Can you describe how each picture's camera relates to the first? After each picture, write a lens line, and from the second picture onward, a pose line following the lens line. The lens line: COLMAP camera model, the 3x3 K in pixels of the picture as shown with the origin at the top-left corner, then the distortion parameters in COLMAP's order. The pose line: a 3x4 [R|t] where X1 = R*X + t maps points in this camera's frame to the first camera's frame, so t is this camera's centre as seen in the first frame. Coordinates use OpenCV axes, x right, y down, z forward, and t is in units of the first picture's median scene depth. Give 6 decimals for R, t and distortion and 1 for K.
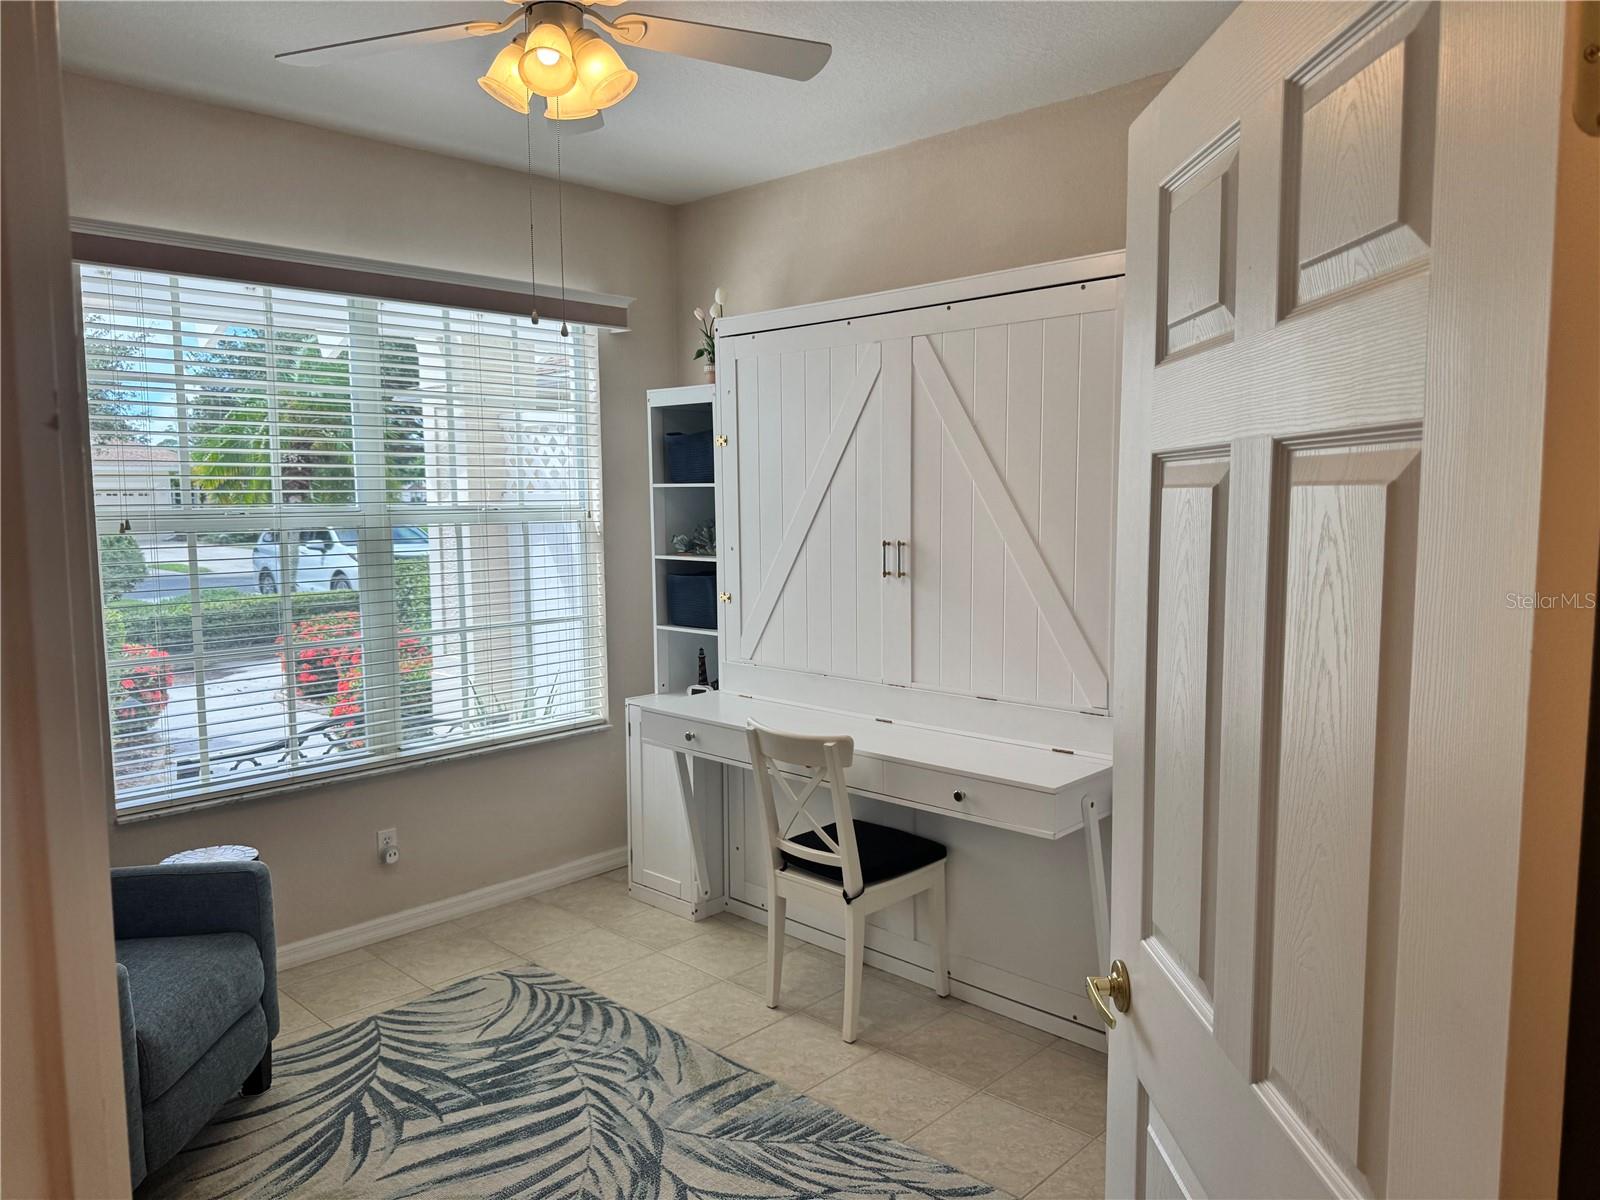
lens RADIAL K [[1131.3, 0, 800.7], [0, 1131.3, 599.9], [0, 0, 1]] dist [0.065417, -0.084815]
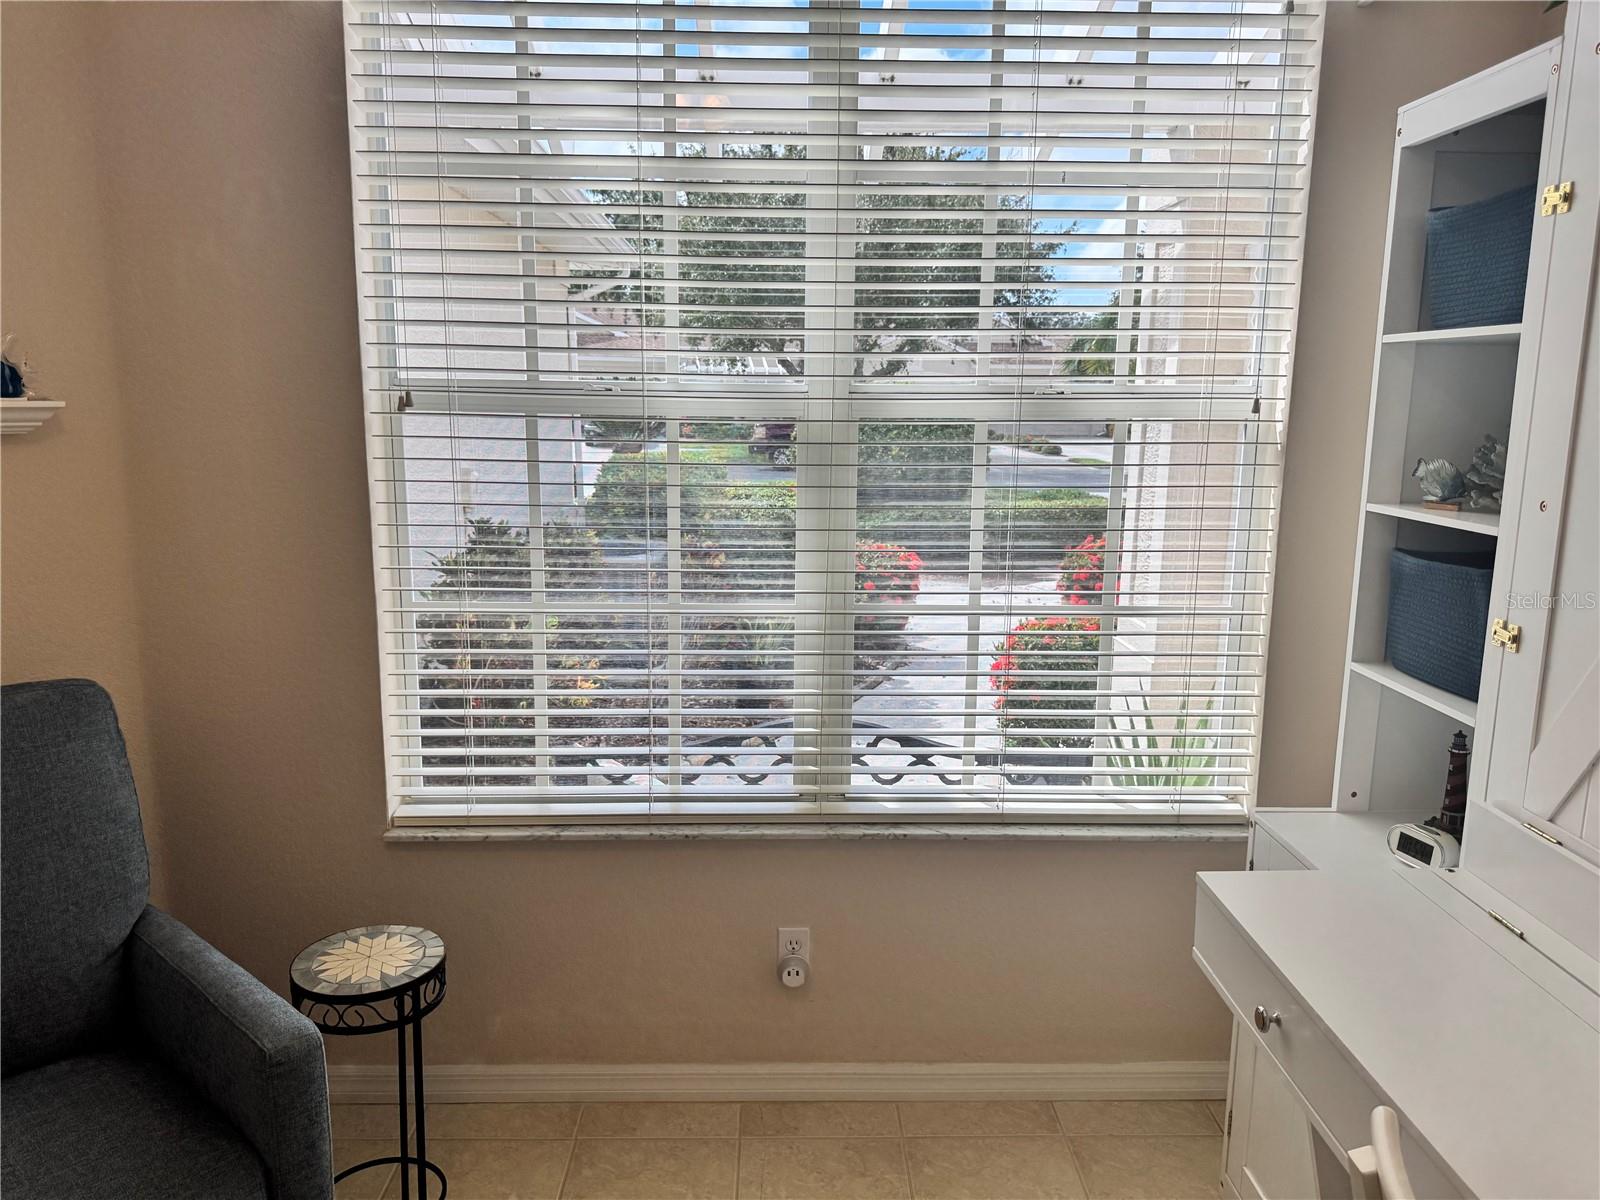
lens RADIAL K [[1131.3, 0, 797.2], [0, 1131.3, 610.4], [0, 0, 1]] dist [0.065417, -0.084815]
pose [[0.704091, 0.145073, -0.695133, 0.028536], [-0.082887, 0.989008, 0.122449, -0.035262], [0.705256, -0.028598, 0.708376, 0.550088]]
